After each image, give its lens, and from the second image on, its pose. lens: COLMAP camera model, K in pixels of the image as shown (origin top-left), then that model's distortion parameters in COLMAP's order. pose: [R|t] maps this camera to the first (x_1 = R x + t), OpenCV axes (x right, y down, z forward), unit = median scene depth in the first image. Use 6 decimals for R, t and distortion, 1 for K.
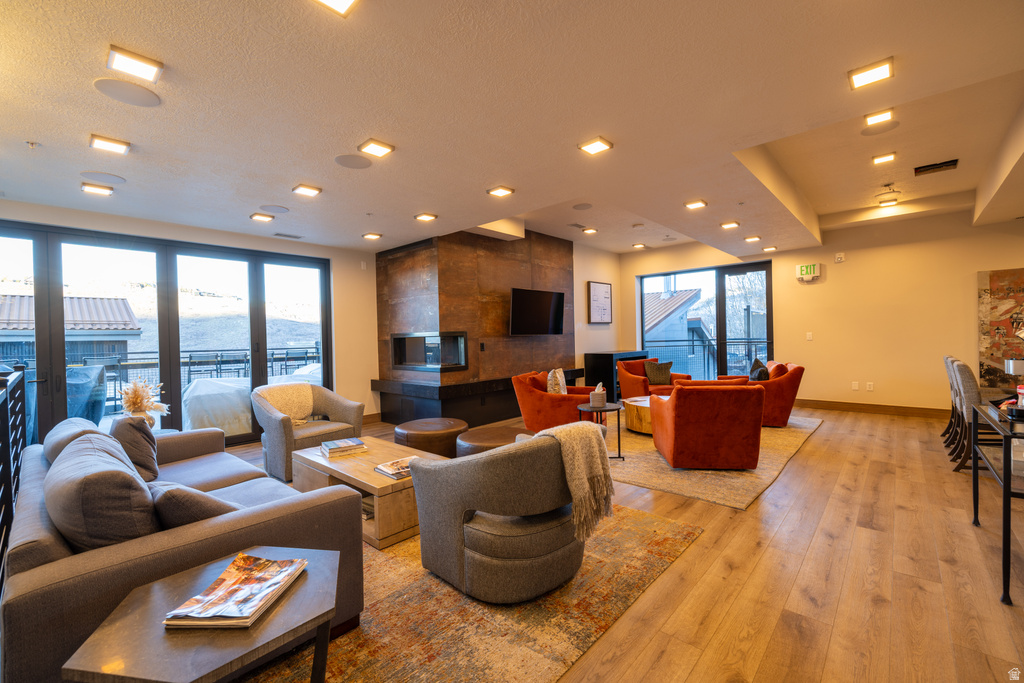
lens RADIAL K [[427.3, 0, 516.8], [0, 427.3, 340.1], [0, 0, 1]] dist [0.003437, 0.000016]
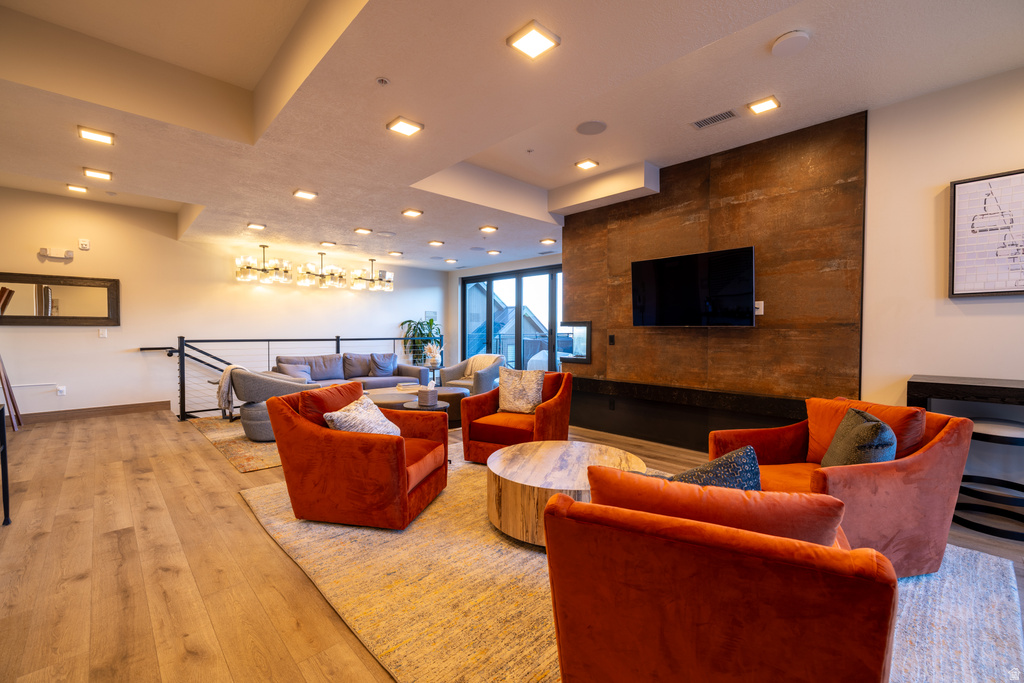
lens RADIAL K [[427.3, 0, 516.8], [0, 427.3, 340.1], [0, 0, 1]] dist [0.003437, 0.000016]
pose [[-0.067820, 0.046385, -0.996619, 1.356428], [-0.009233, 0.998847, 0.047117, -0.037354], [0.997655, 0.012397, -0.067313, 1.553537]]
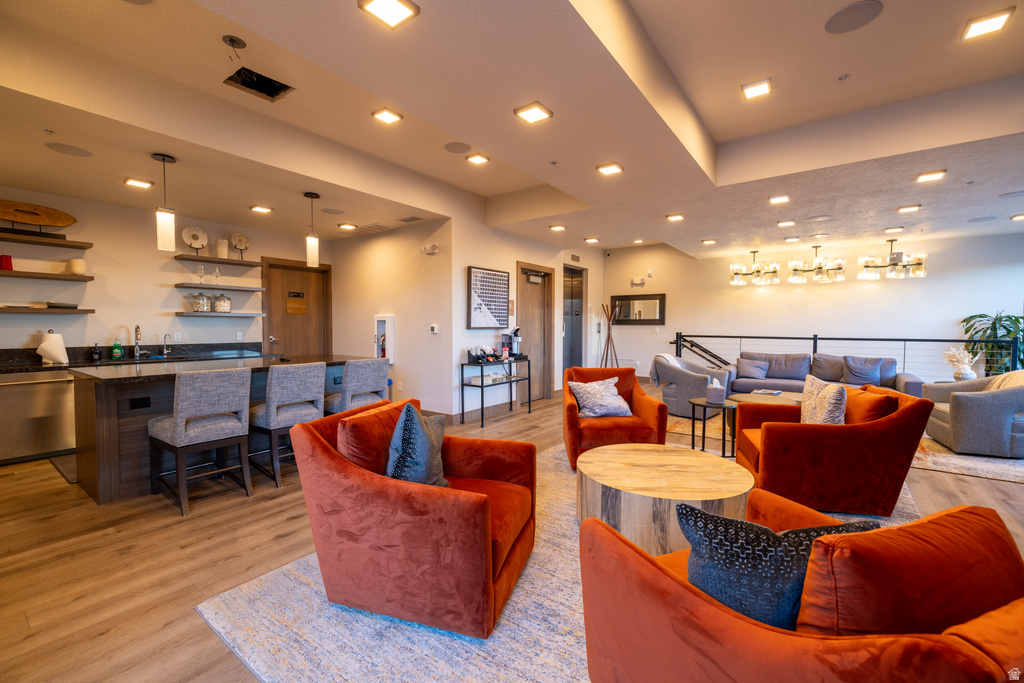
lens RADIAL K [[427.3, 0, 516.8], [0, 427.3, 340.1], [0, 0, 1]] dist [0.003437, 0.000016]
pose [[-0.994188, 0.022032, -0.105383, 0.884273], [0.017482, 0.998882, 0.043914, -0.034999], [0.106233, 0.041816, -0.993462, 2.316004]]
